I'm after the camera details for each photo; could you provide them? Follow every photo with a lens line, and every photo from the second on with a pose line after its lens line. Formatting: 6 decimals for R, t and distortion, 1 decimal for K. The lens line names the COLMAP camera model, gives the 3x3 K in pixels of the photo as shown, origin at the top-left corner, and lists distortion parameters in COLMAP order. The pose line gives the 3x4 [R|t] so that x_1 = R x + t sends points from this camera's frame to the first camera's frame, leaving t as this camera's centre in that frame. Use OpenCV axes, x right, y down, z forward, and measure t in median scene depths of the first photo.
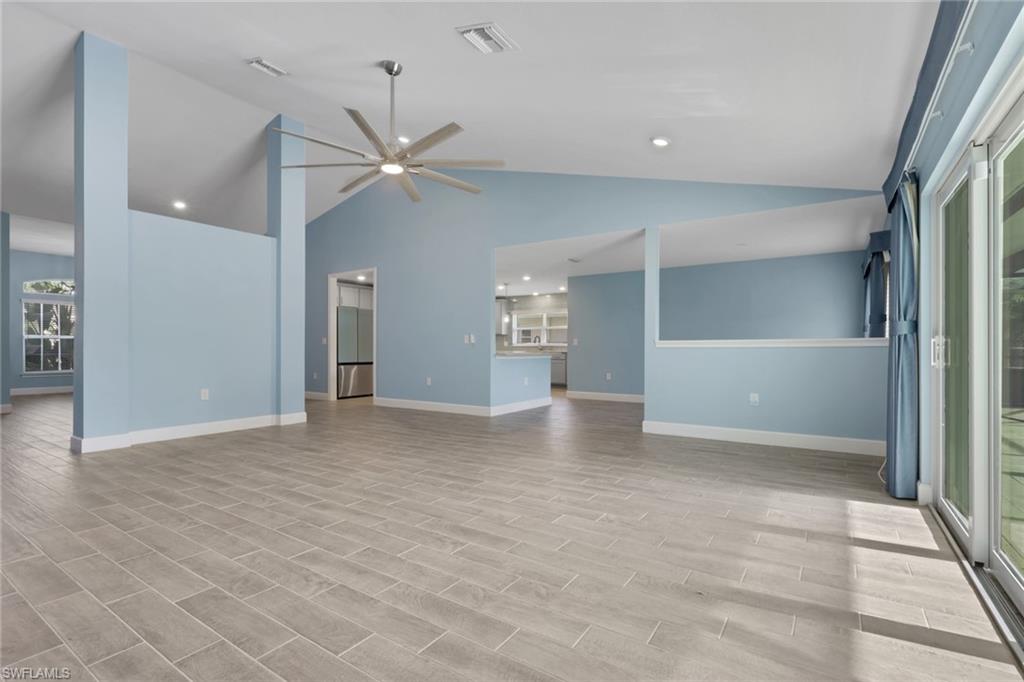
lens RADIAL K [[482.9, 0, 507.6], [0, 482.9, 341.8], [0, 0, 1]] dist [-0.004720, 0.000042]
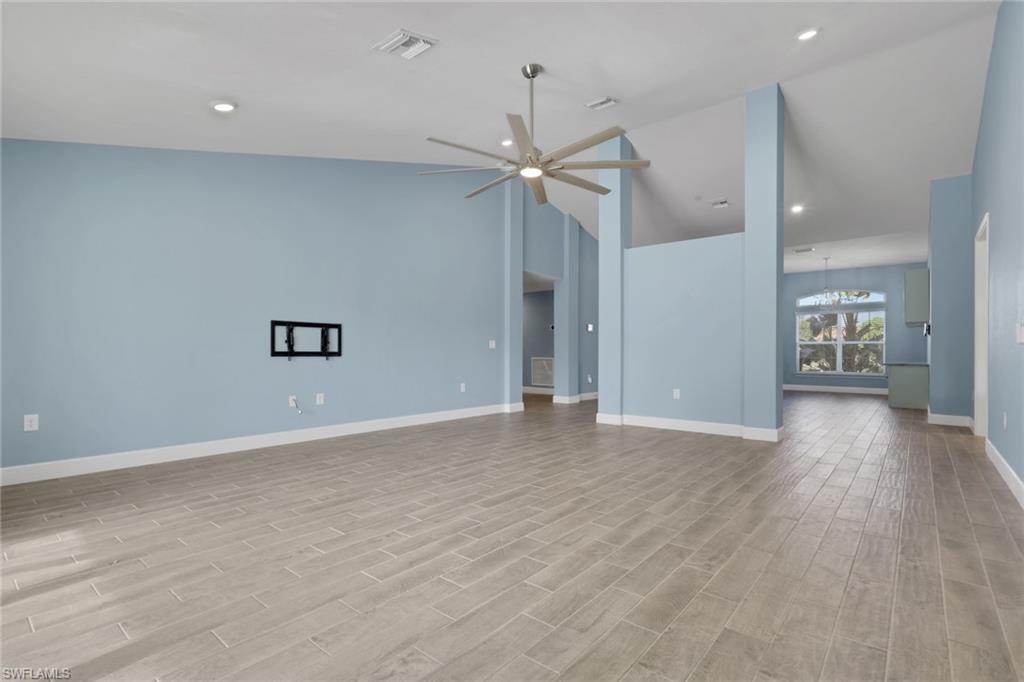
lens RADIAL K [[482.9, 0, 507.6], [0, 482.9, 341.8], [0, 0, 1]] dist [-0.004720, 0.000042]
pose [[-0.103211, -0.018241, -0.994492, 0.933503], [0.007755, 0.999787, -0.019143, 0.014453], [0.994629, -0.009688, -0.103047, 1.313861]]
